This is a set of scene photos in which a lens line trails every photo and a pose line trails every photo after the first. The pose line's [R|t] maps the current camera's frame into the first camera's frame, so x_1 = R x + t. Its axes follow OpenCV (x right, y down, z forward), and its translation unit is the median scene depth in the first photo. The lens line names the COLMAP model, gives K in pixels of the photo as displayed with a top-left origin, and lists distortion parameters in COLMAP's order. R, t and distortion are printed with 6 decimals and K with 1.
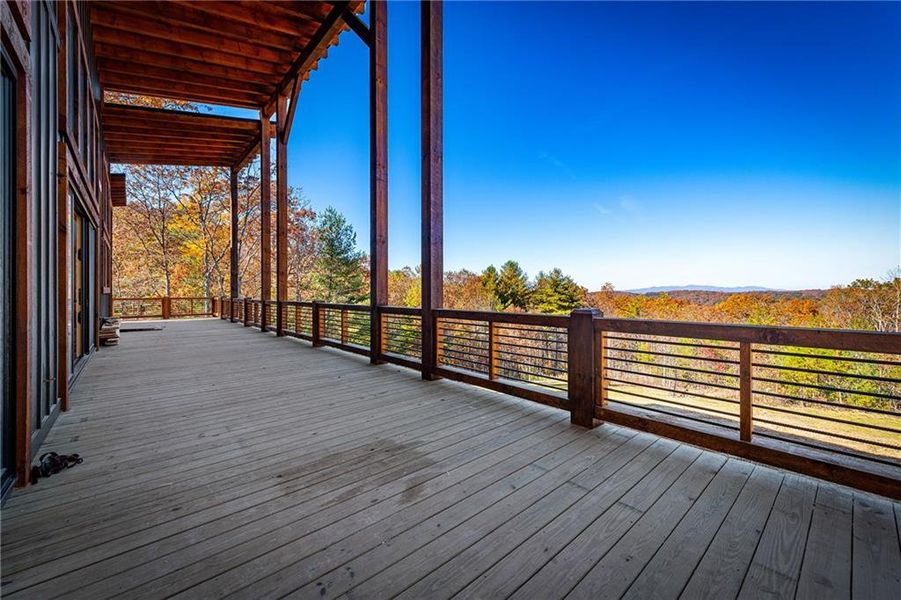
lens RADIAL K [[358.7, 0, 453.1], [0, 358.7, 286.4], [0, 0, 1]] dist [0.000871, -0.000150]
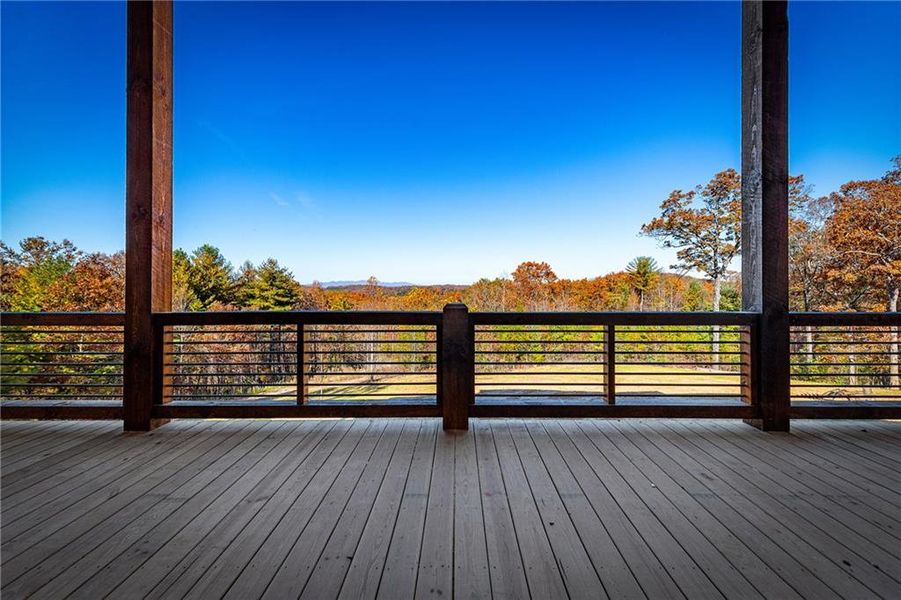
lens RADIAL K [[358.7, 0, 453.1], [0, 358.7, 286.4], [0, 0, 1]] dist [0.000871, -0.000150]
pose [[0.658494, 0.002022, 0.752583, -0.091010], [-0.014540, 0.999844, 0.010036, 0.002476], [-0.752446, -0.017551, 0.658420, 0.106103]]
